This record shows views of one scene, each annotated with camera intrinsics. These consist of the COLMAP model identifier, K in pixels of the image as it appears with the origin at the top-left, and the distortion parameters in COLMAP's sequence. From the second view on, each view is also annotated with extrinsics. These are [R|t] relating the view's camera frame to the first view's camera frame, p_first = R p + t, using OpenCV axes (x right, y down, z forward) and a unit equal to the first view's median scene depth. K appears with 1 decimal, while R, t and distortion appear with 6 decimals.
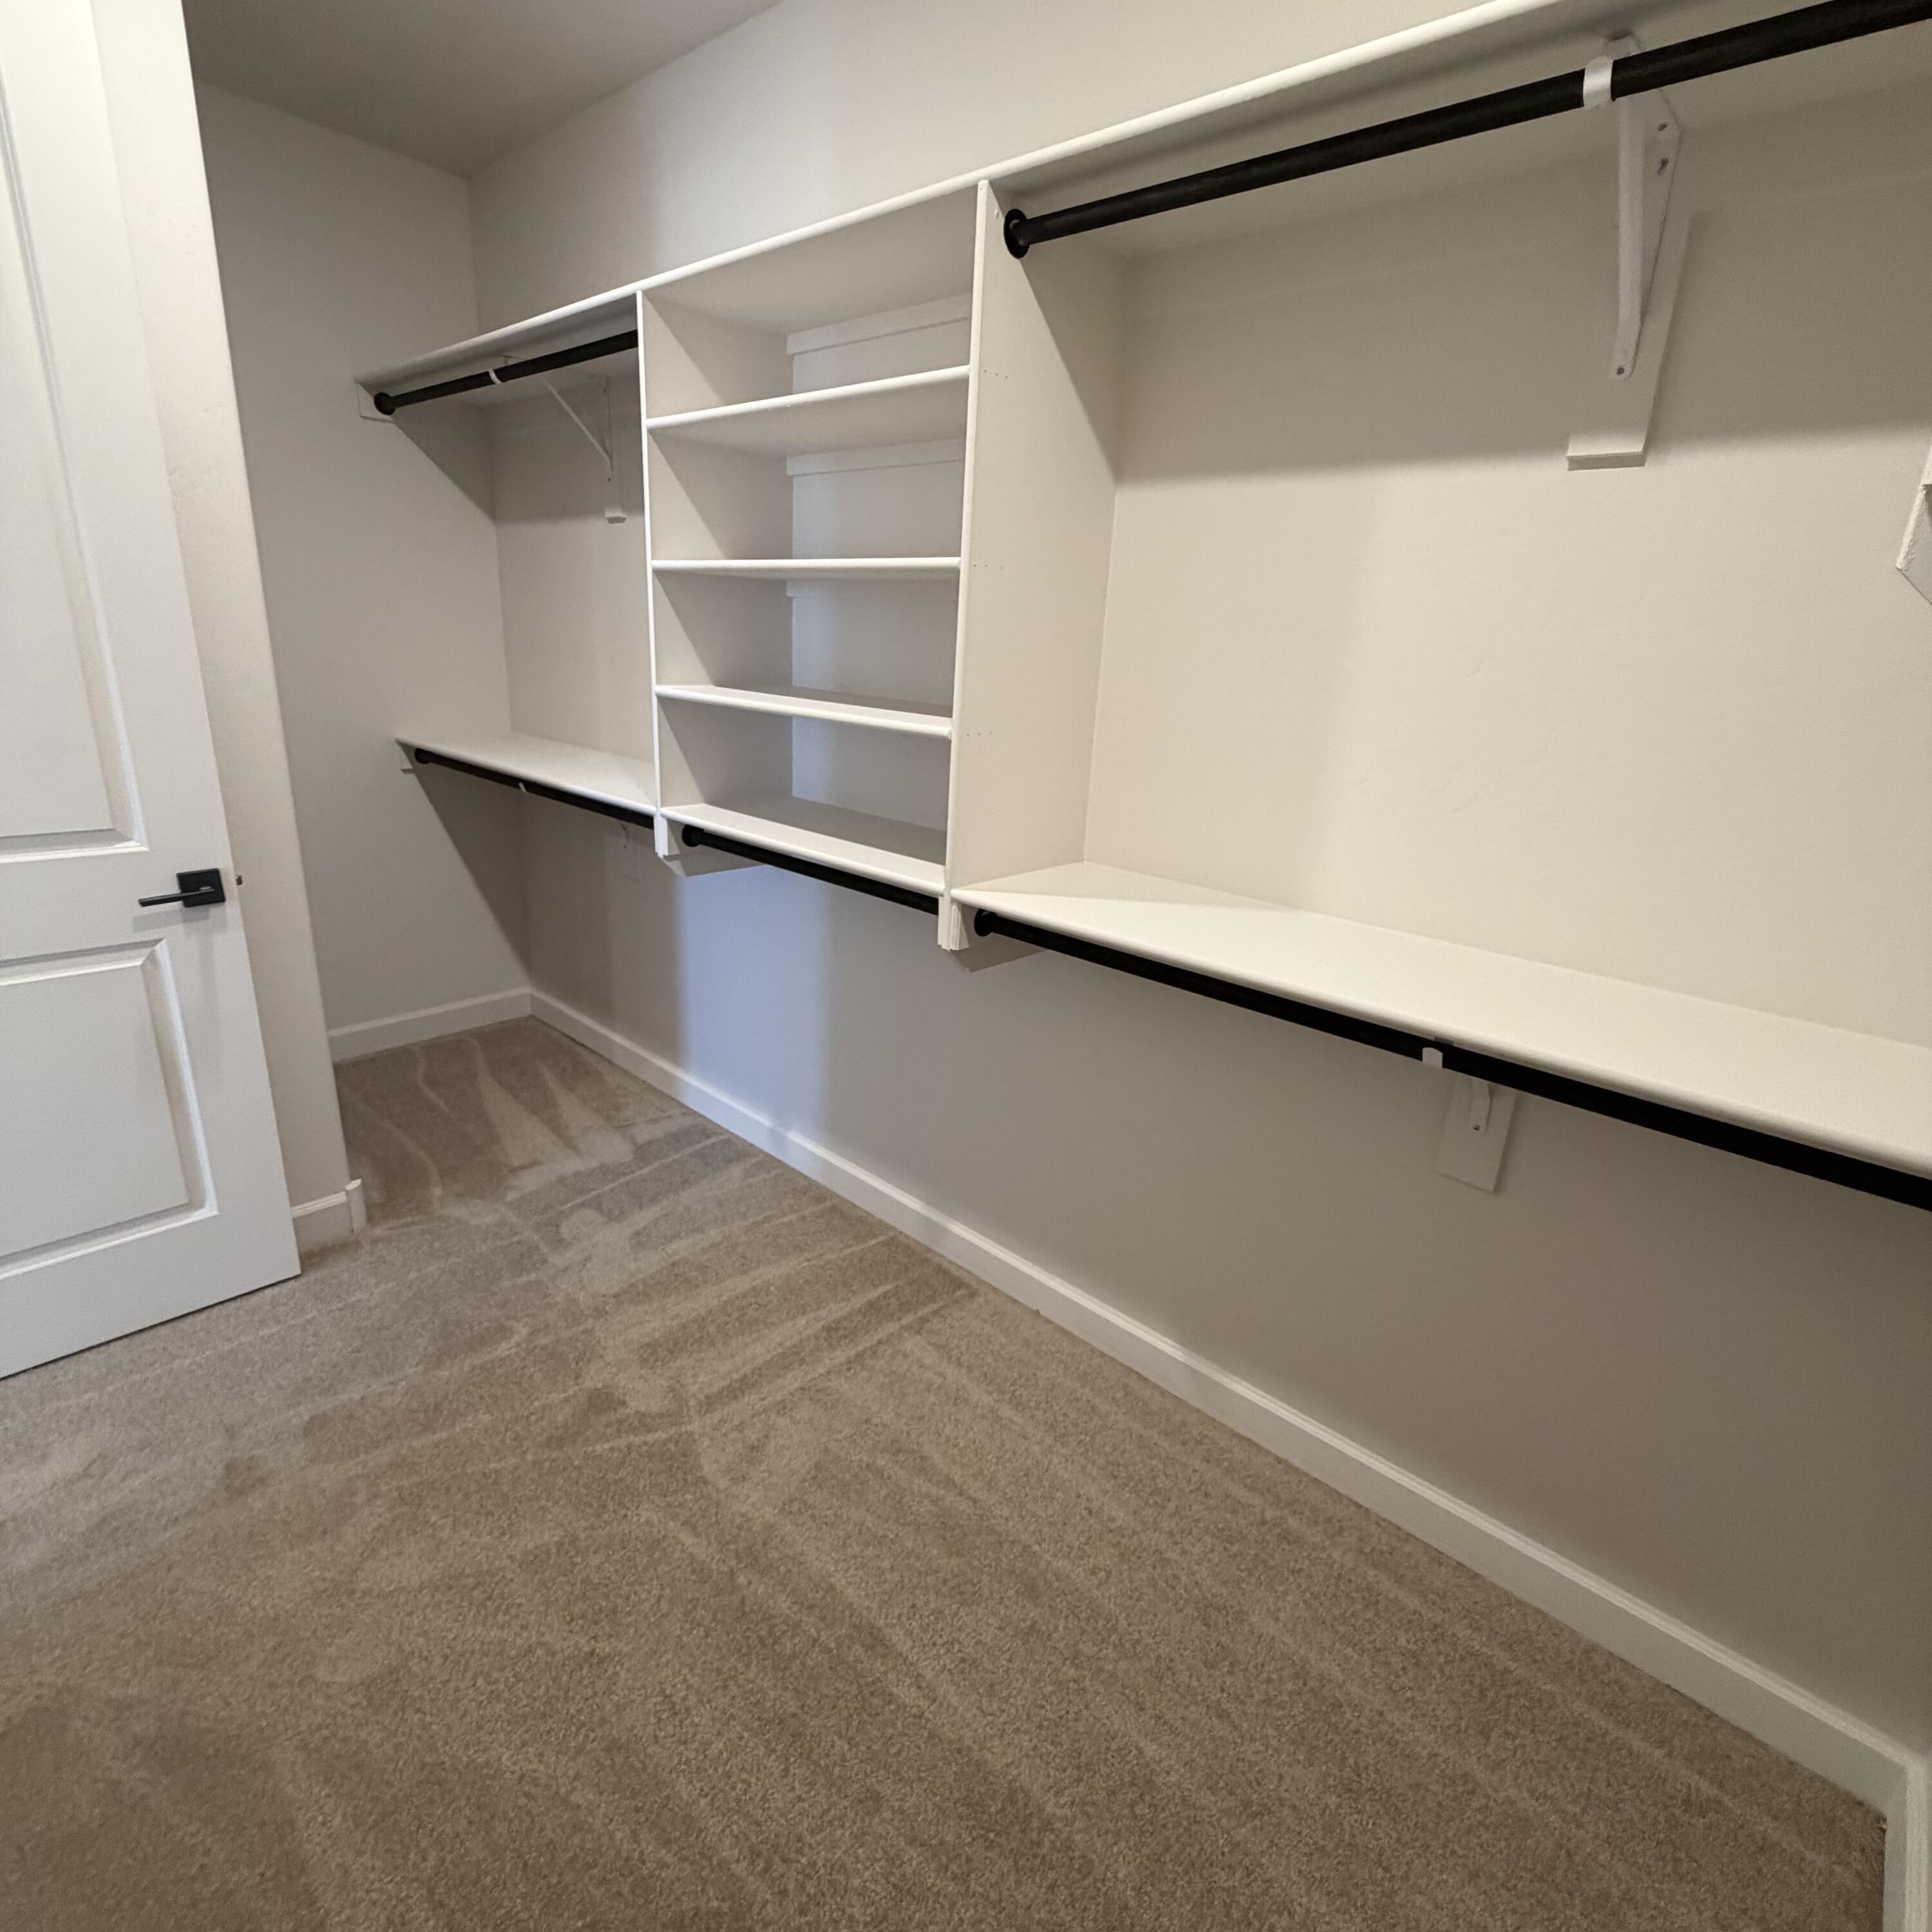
lens RADIAL K [[1029.4, 0, 966.0], [0, 1029.4, 966.0], [0, 0, 1]] dist [-0.004093, -0.001494]
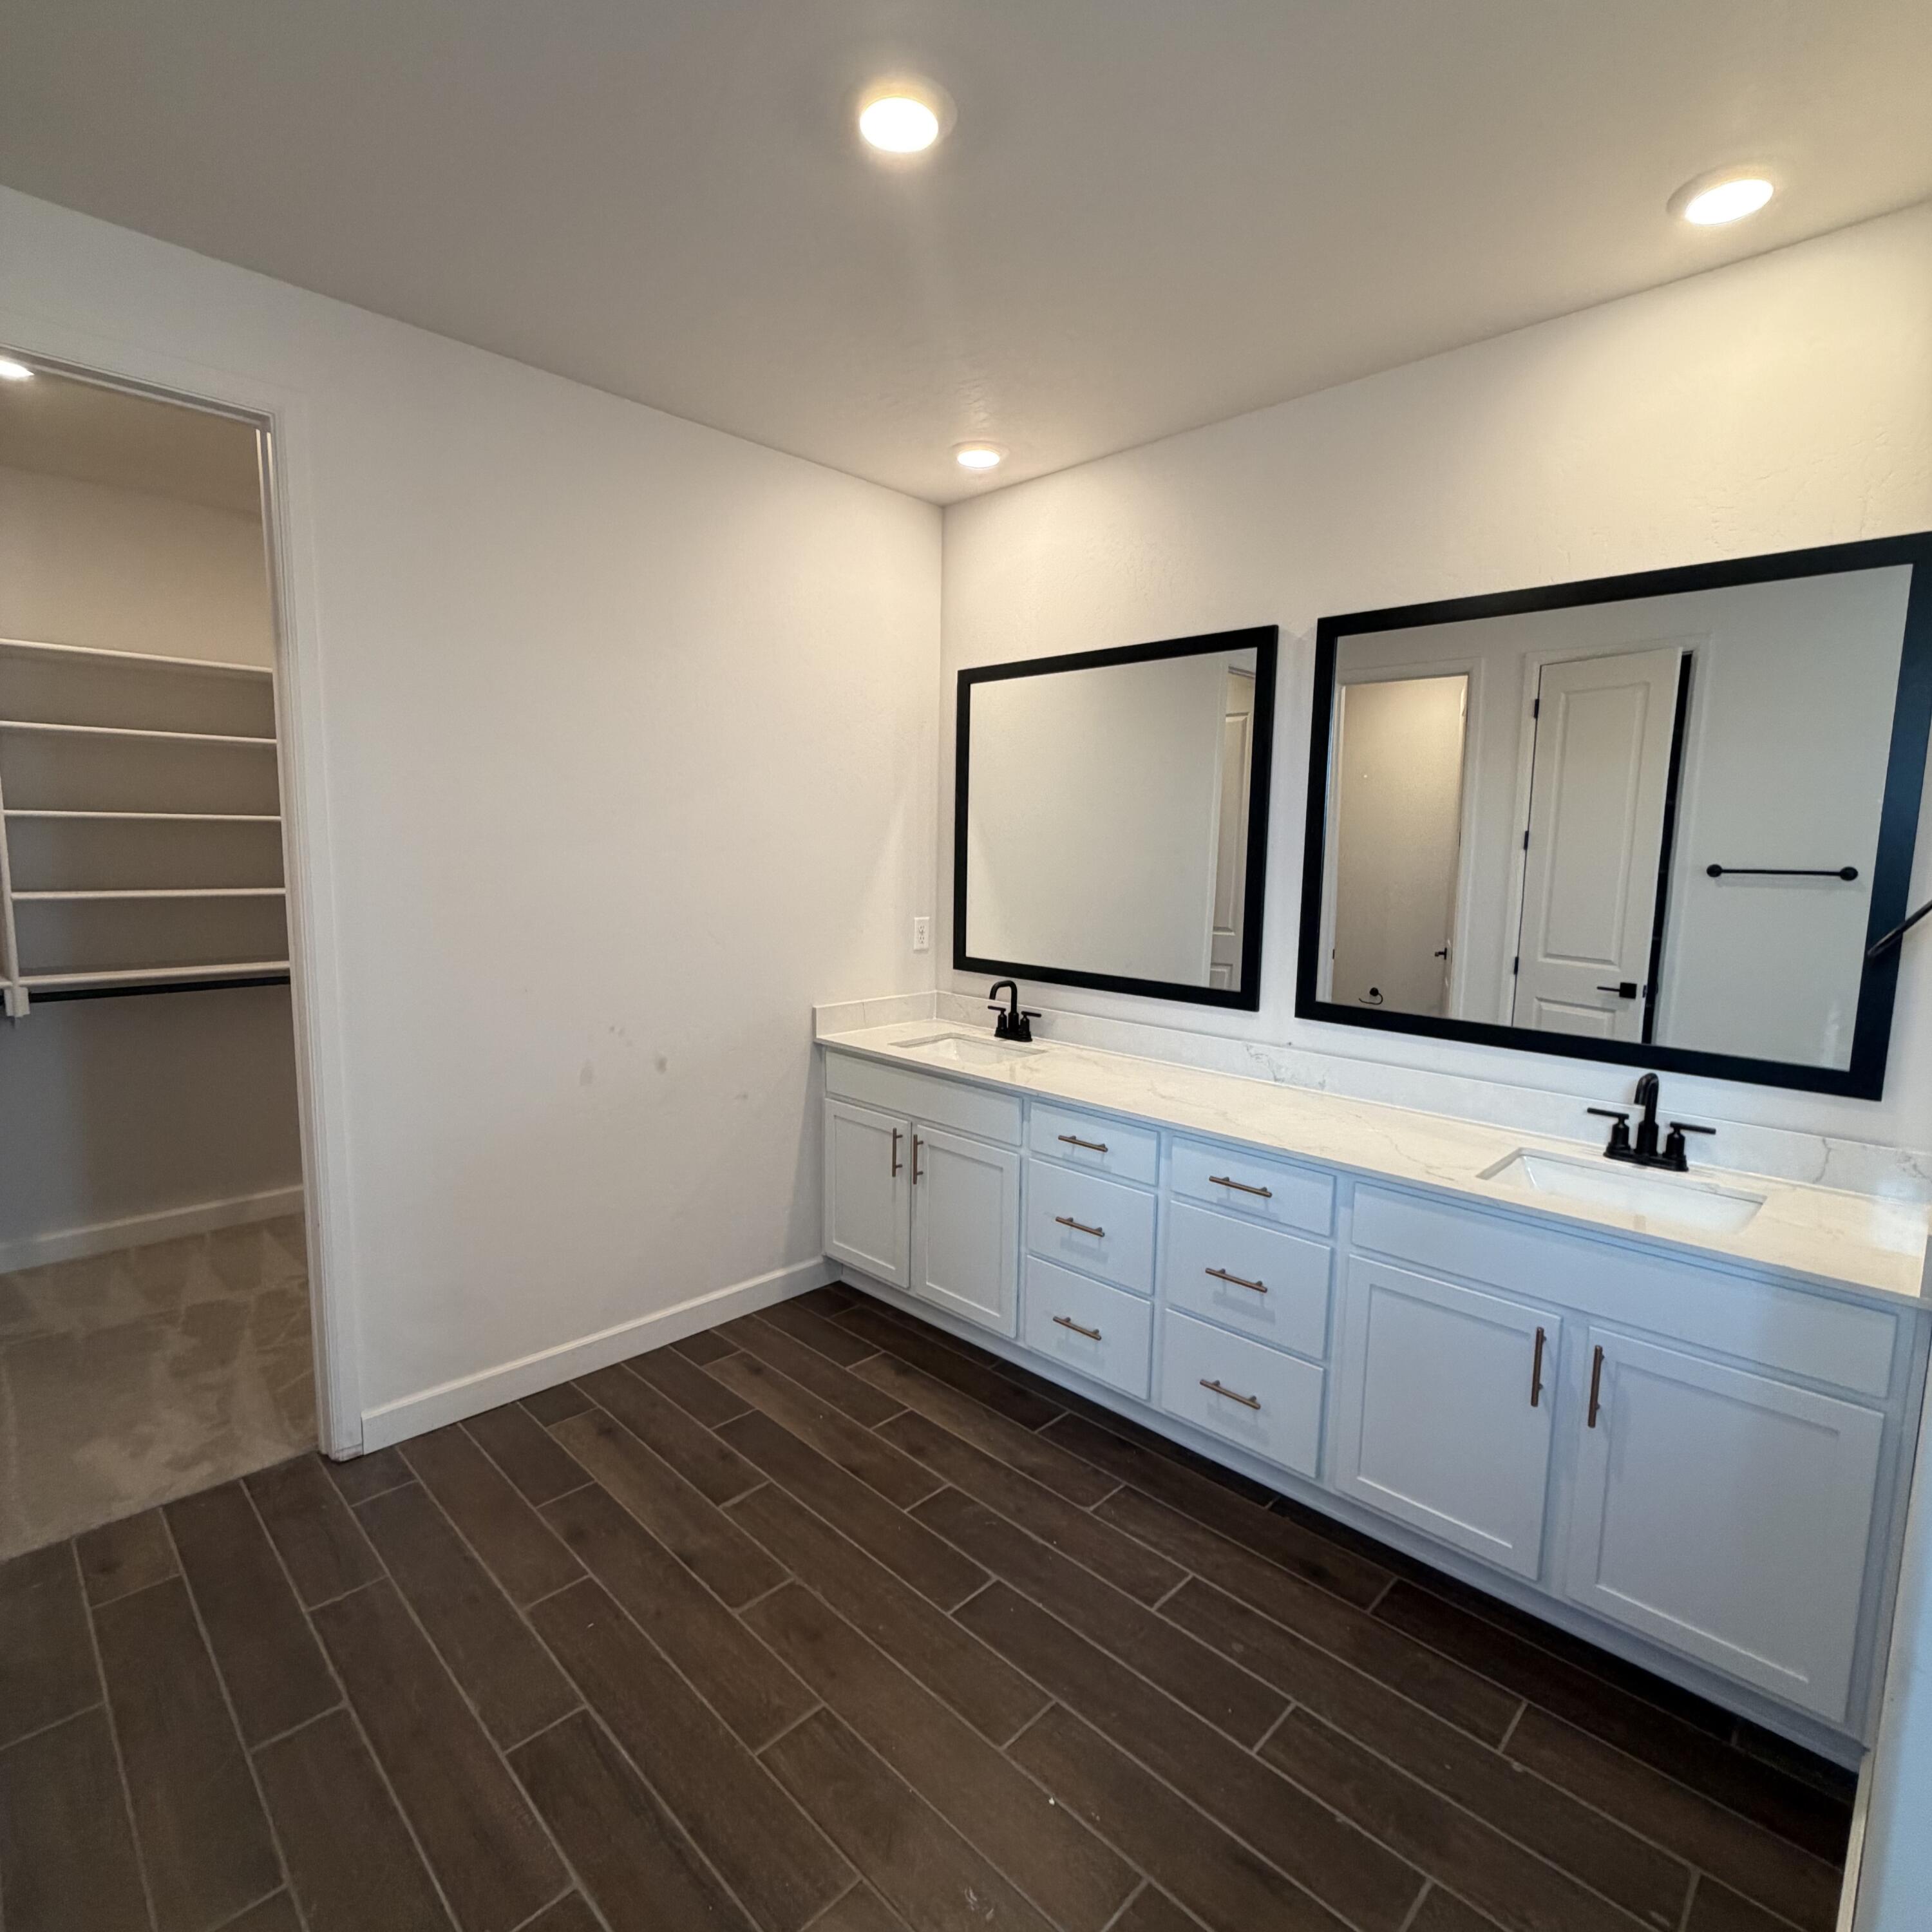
lens RADIAL K [[1029.4, 0, 966.0], [0, 1029.4, 966.0], [0, 0, 1]] dist [-0.004093, -0.001494]
pose [[0.032895, -0.172735, 0.984419, -1.537498], [0.293418, 0.943219, 0.155701, -0.010835], [-0.955418, 0.283724, 0.081711, -0.299885]]
